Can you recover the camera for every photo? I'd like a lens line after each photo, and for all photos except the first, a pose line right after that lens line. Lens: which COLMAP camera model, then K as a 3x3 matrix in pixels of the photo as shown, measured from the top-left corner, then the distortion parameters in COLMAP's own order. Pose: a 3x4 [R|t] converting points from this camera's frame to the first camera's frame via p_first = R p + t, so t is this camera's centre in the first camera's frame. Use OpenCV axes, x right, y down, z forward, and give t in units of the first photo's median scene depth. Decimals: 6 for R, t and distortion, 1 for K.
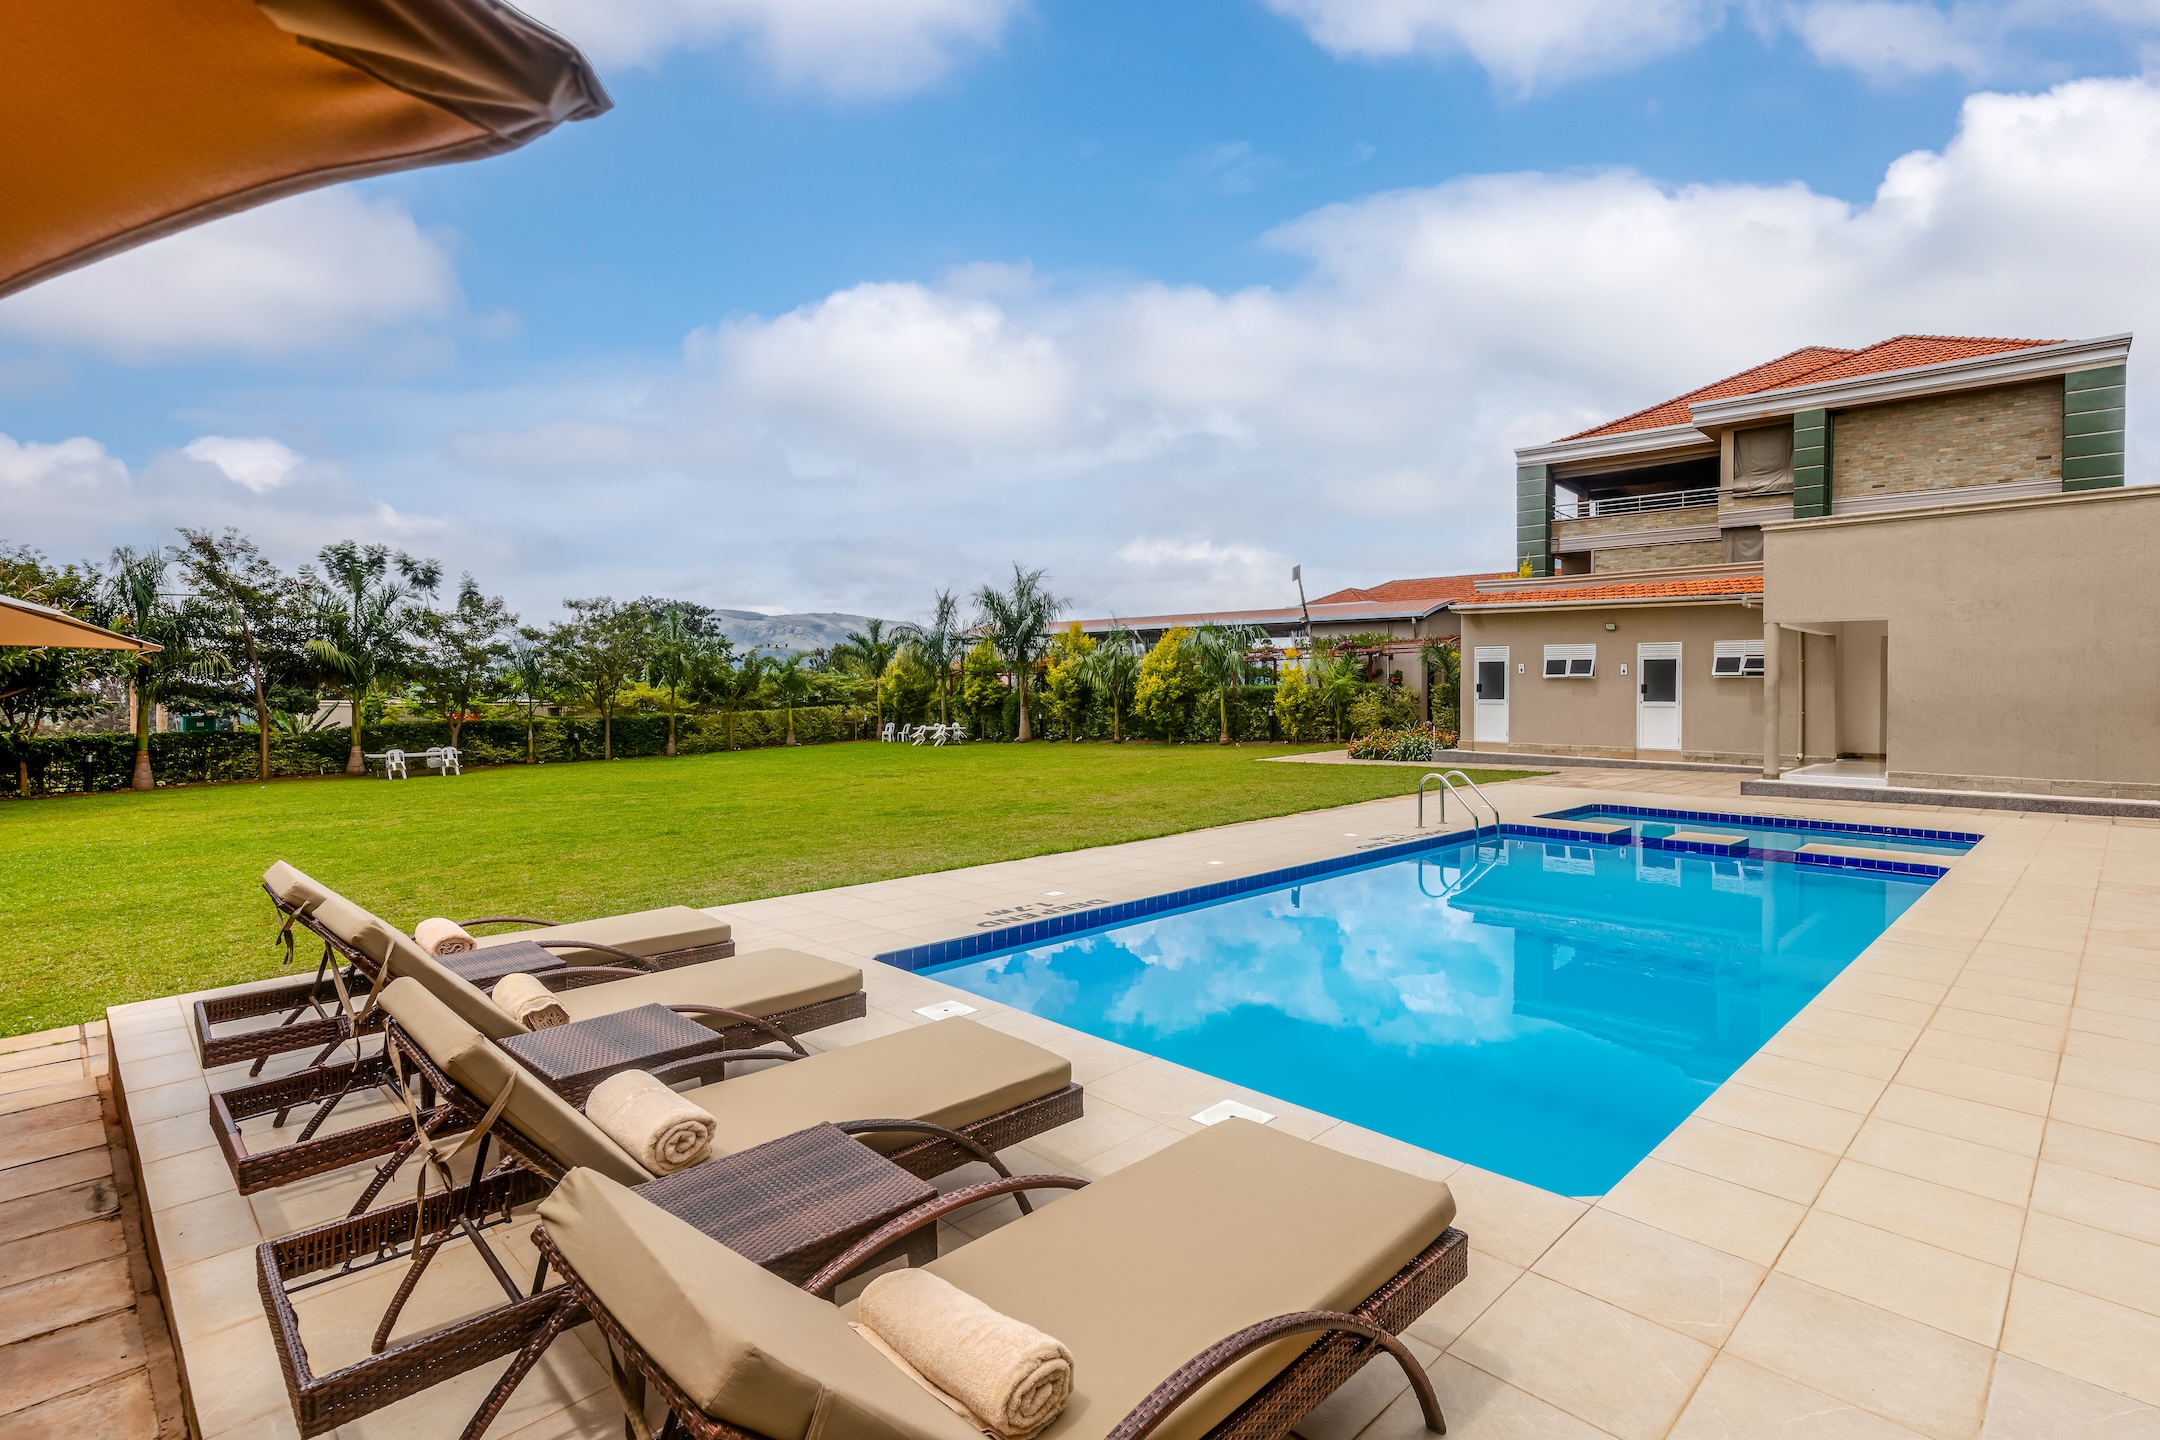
lens RADIAL K [[1047.1, 0, 1147.2], [0, 1047.1, 678.1], [0, 0, 1]] dist [0.000821, -0.000140]
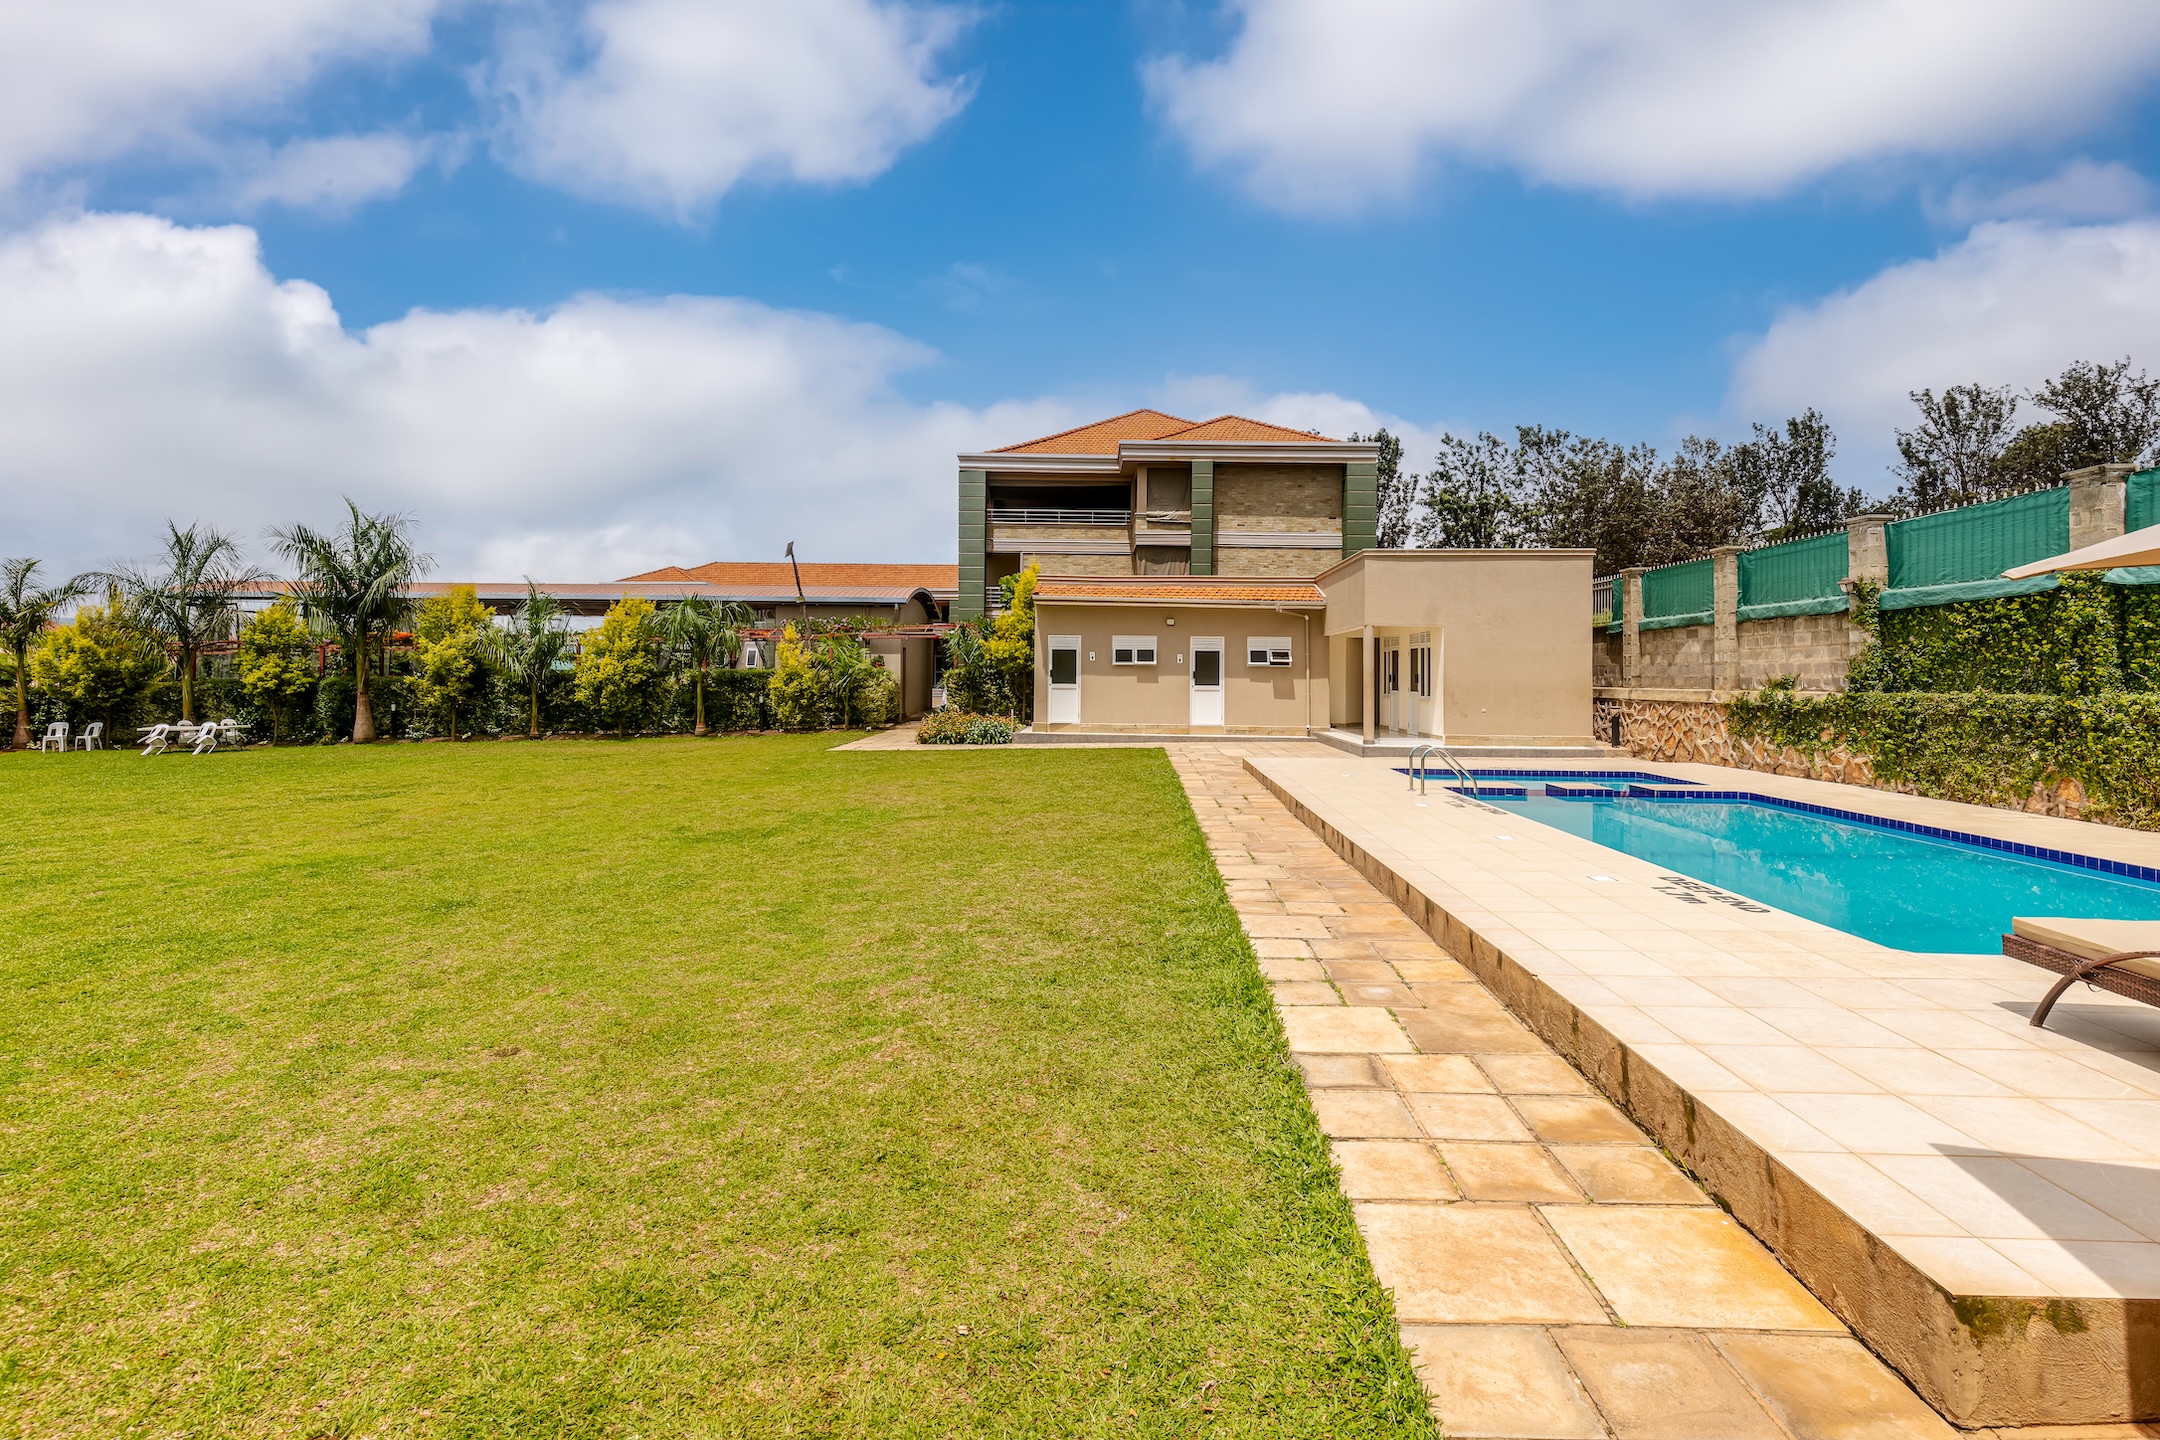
lens RADIAL K [[989.3, 0, 1089.3], [0, 989.3, 655.8], [0, 0, 1]] dist [0.002765, -0.000129]
pose [[0.739799, 0.017990, 0.672587, -0.253438], [-0.012409, 0.999837, -0.013094, 0.003034], [-0.672713, 0.001341, 0.739902, 0.163748]]
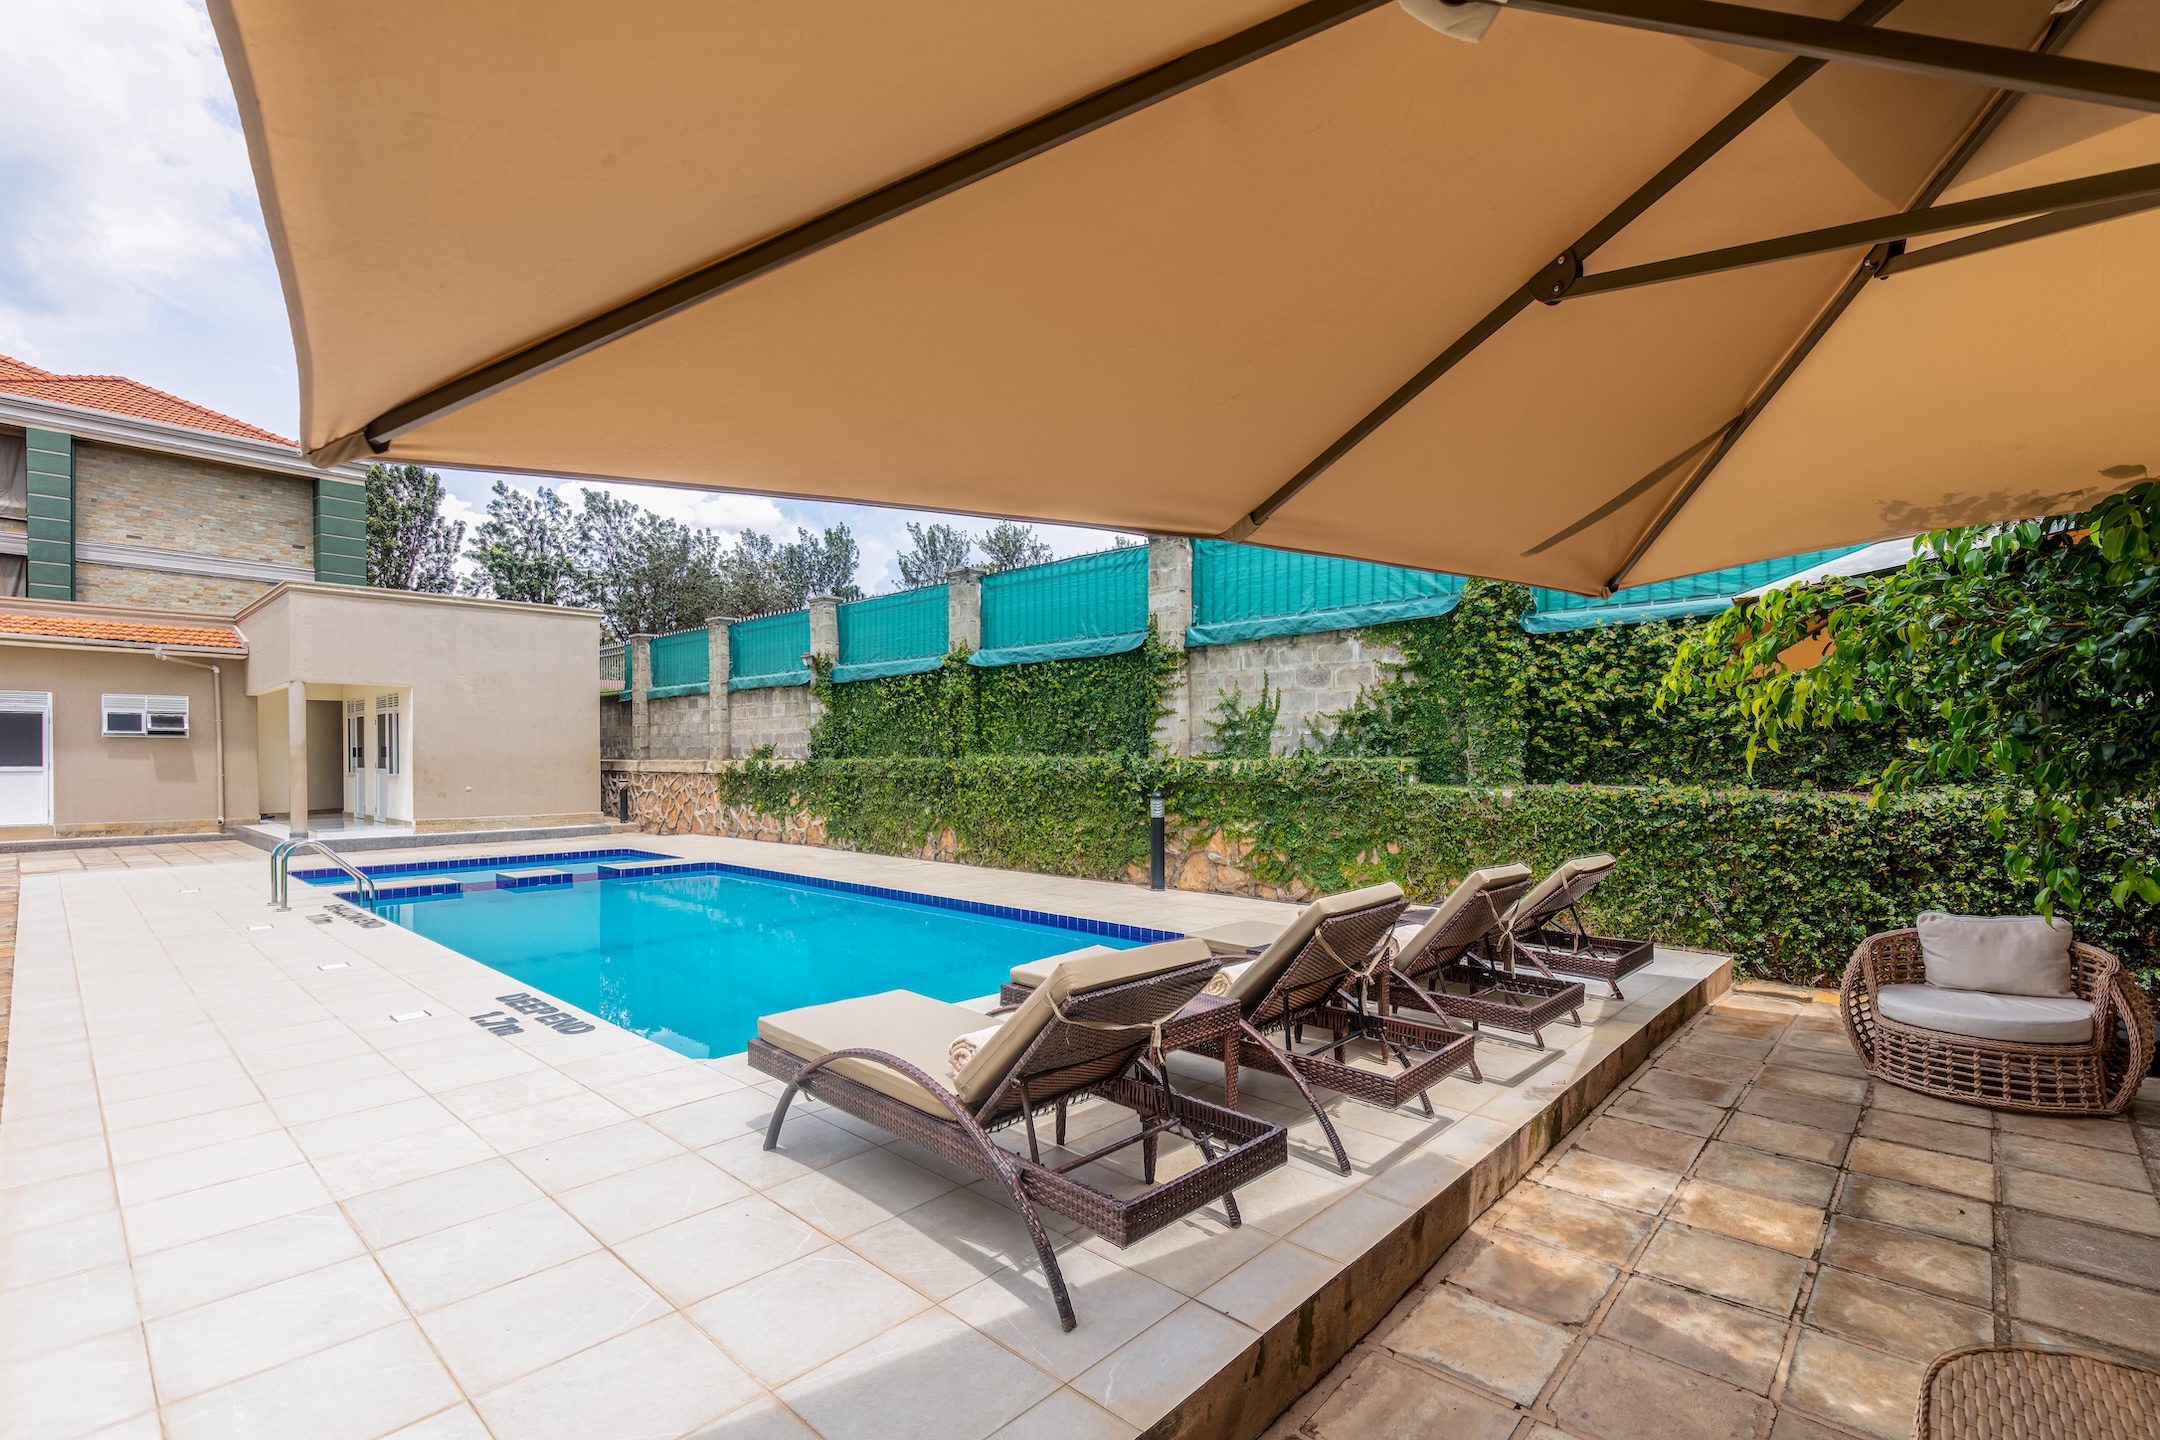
lens RADIAL K [[987.0, 0, 1080.4], [0, 987.0, 759.6], [0, 0, 1]] dist [0.002211, 0.000141]
pose [[-0.025973, -0.006749, 0.999640, -0.182484], [-0.005169, 0.999965, 0.006616, 0.005523], [-0.999649, -0.004995, -0.026007, 0.146700]]
